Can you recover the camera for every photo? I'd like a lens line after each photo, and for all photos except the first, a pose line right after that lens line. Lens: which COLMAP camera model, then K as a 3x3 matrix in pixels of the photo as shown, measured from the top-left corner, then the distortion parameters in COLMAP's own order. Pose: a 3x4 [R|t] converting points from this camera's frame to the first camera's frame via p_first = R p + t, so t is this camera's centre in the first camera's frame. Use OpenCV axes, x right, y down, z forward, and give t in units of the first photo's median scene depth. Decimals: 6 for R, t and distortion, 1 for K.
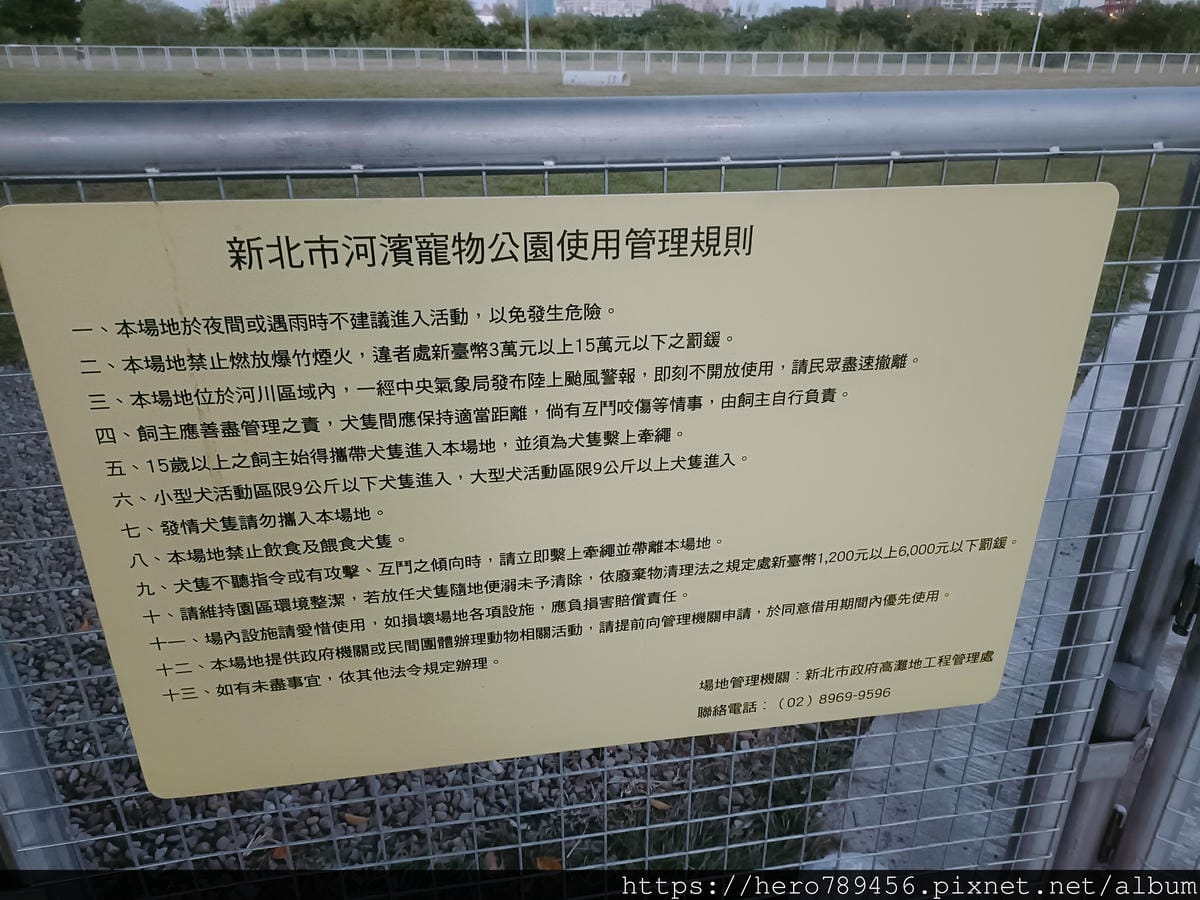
lens RADIAL K [[873.3, 0, 587.8], [0, 873.3, 448.4], [0, 0, 1]] dist [0.060936, -0.066011]
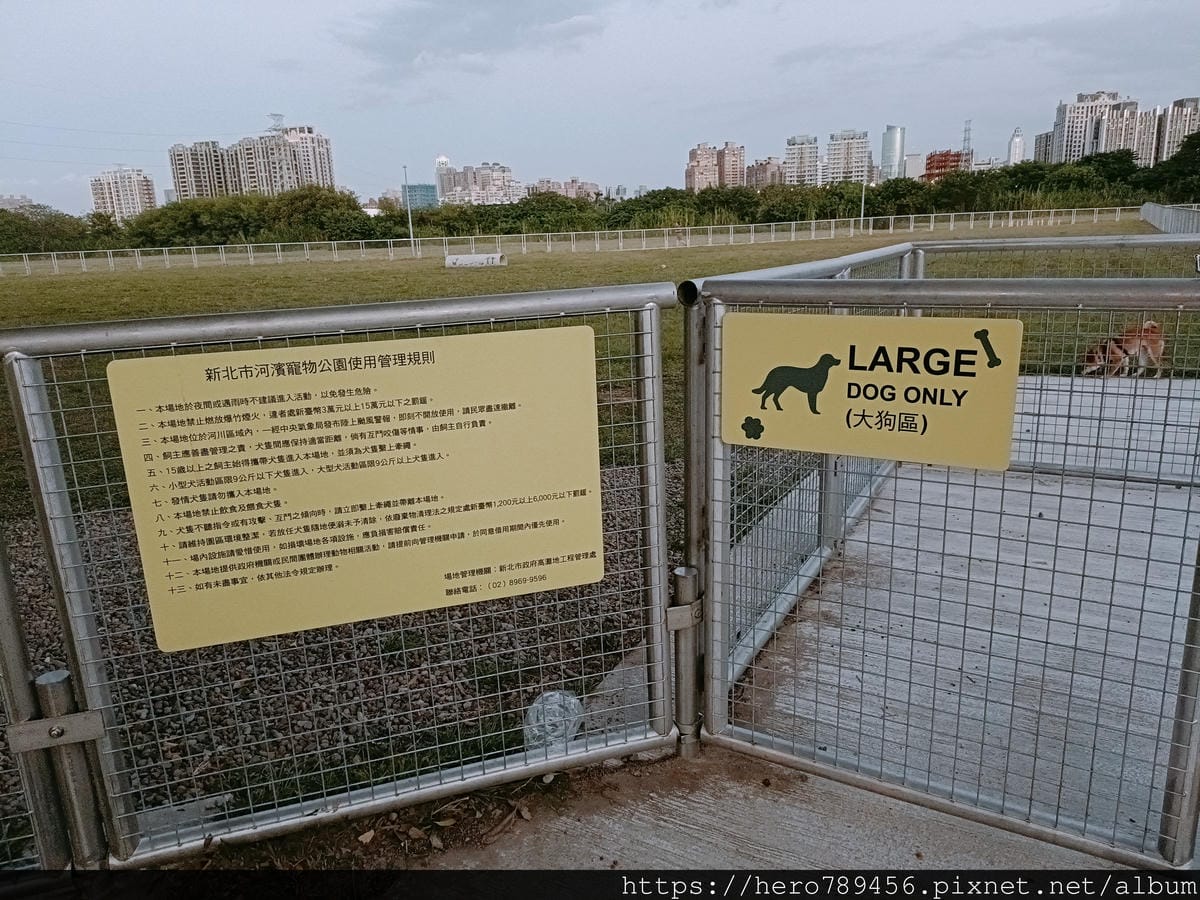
lens RADIAL K [[873.3, 0, 590.4], [0, 873.3, 444.8], [0, 0, 1]] dist [0.060936, -0.066011]
pose [[0.990388, -0.076953, 0.114932, 0.269541], [0.096817, 0.979126, -0.178715, 0.392177], [-0.098780, 0.188124, 0.977165, -1.119179]]
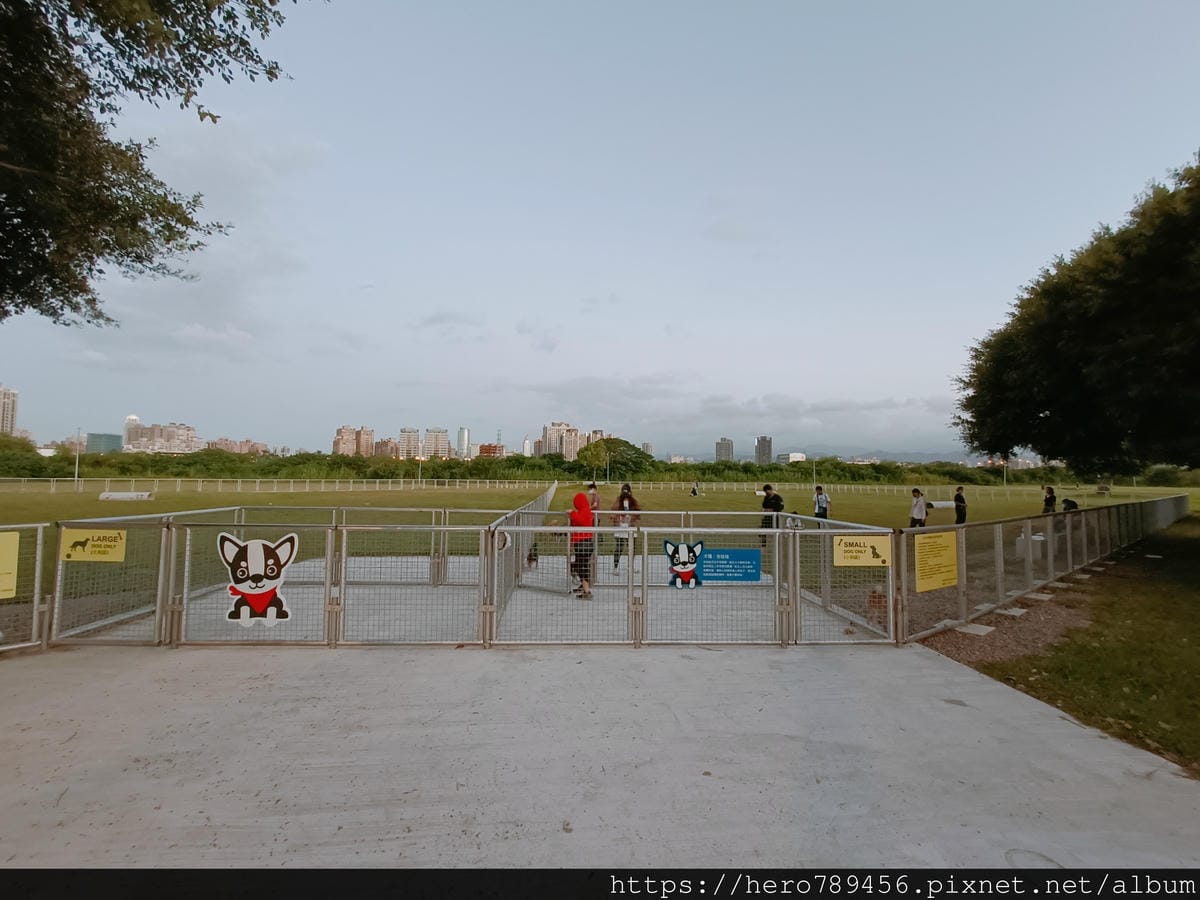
lens RADIAL K [[535.2, 0, 594.7], [0, 535.2, 451.1], [0, 0, 1]] dist [-0.005008, -0.000629]
pose [[0.770933, 0.034302, 0.635992, 1.613947], [0.256056, 0.897608, -0.358796, 2.484178], [-0.583179, 0.439458, 0.683213, -6.711684]]
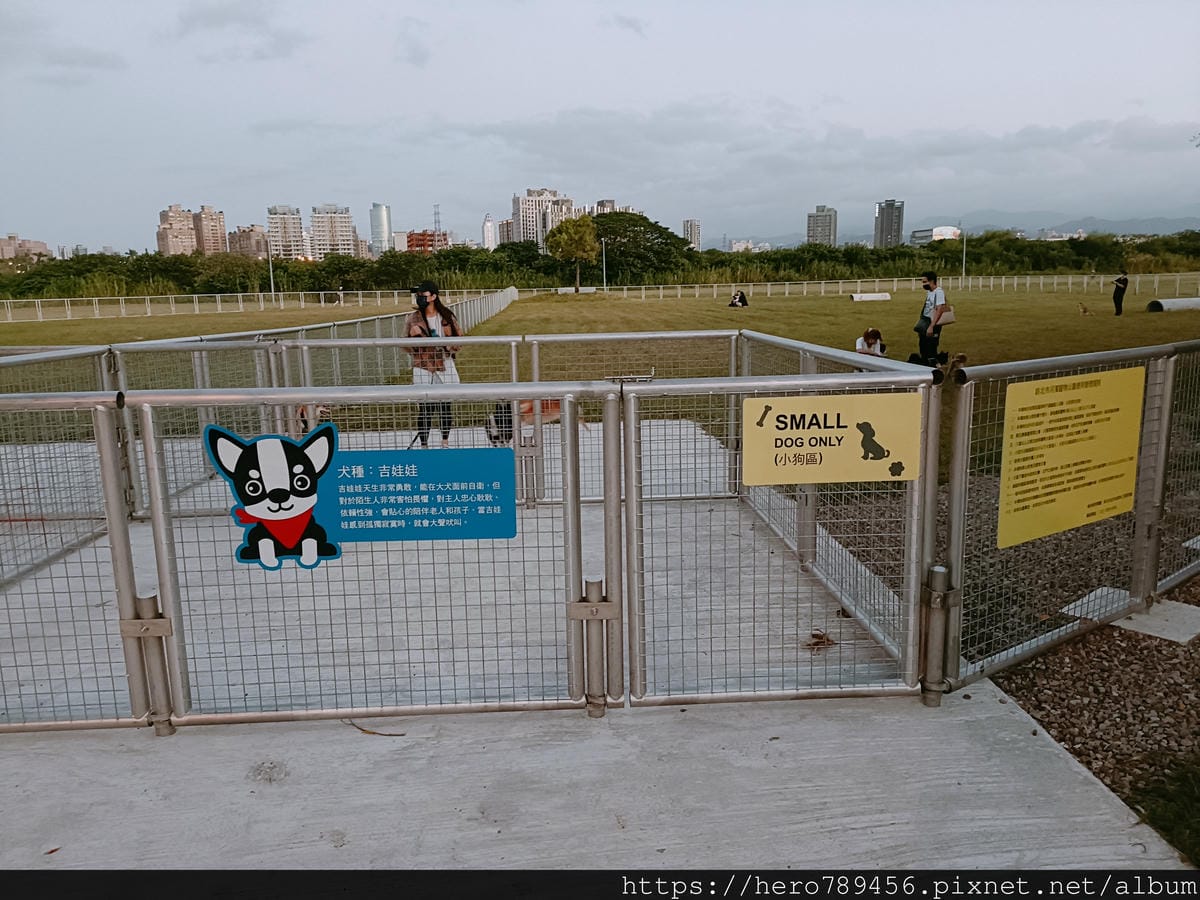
lens RADIAL K [[873.3, 0, 597.7], [0, 873.3, 445.6], [0, 0, 1]] dist [0.060936, -0.066011]
pose [[0.775272, -0.138058, 0.616355, 5.221293], [0.283998, 0.947809, -0.144921, 2.349467], [-0.564179, 0.287397, 0.774018, -5.868653]]
